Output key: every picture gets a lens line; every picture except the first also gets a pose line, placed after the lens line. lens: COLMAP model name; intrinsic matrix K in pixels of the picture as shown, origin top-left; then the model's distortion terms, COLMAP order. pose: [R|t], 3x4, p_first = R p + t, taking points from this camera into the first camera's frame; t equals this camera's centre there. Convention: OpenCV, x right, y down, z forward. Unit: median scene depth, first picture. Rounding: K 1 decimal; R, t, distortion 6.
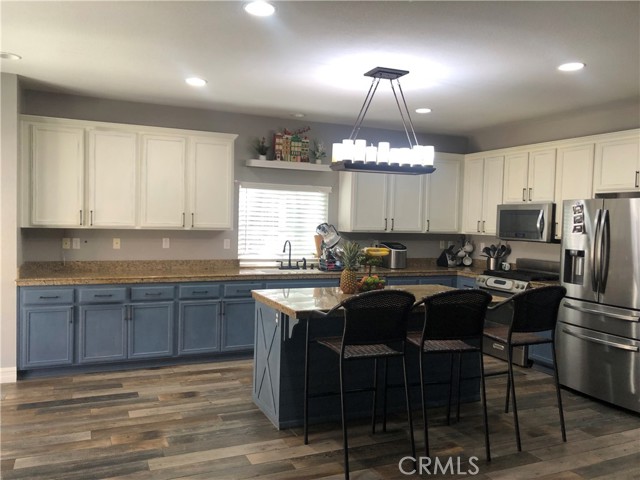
lens RADIAL K [[528.5, 0, 313.4], [0, 528.5, 237.7], [0, 0, 1]] dist [0.034282, -0.022785]
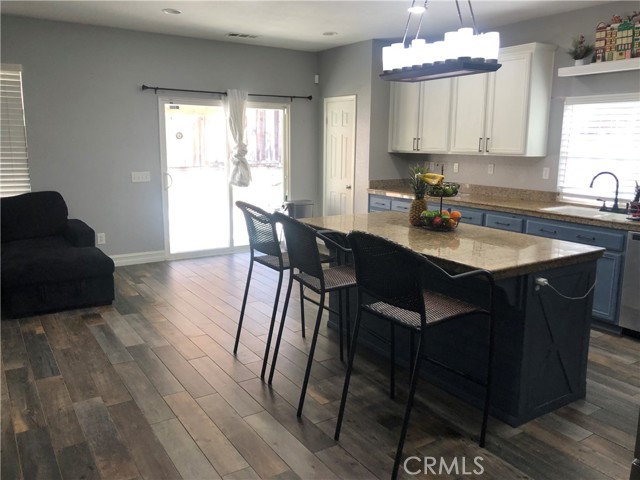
lens RADIAL K [[528.5, 0, 319.6], [0, 528.5, 234.8], [0, 0, 1]] dist [0.034282, -0.022785]
pose [[0.165508, 0.154809, -0.973982, 0.752586], [-0.034017, 0.987911, 0.151243, -0.008730], [0.985622, 0.008100, 0.168773, 0.581451]]
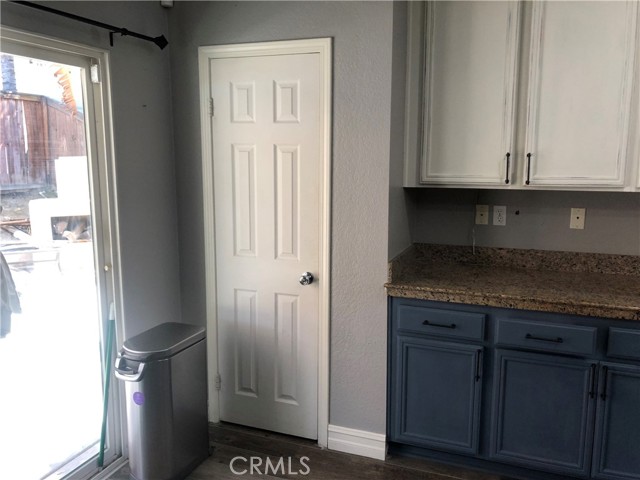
lens RADIAL K [[528.5, 0, 326.4], [0, 528.5, 235.5], [0, 0, 1]] dist [0.034282, -0.022785]
pose [[0.714974, 0.082114, -0.694313, -0.209509], [-0.009752, 0.994154, 0.107533, -0.026755], [0.699084, -0.070113, 0.711594, 0.525913]]
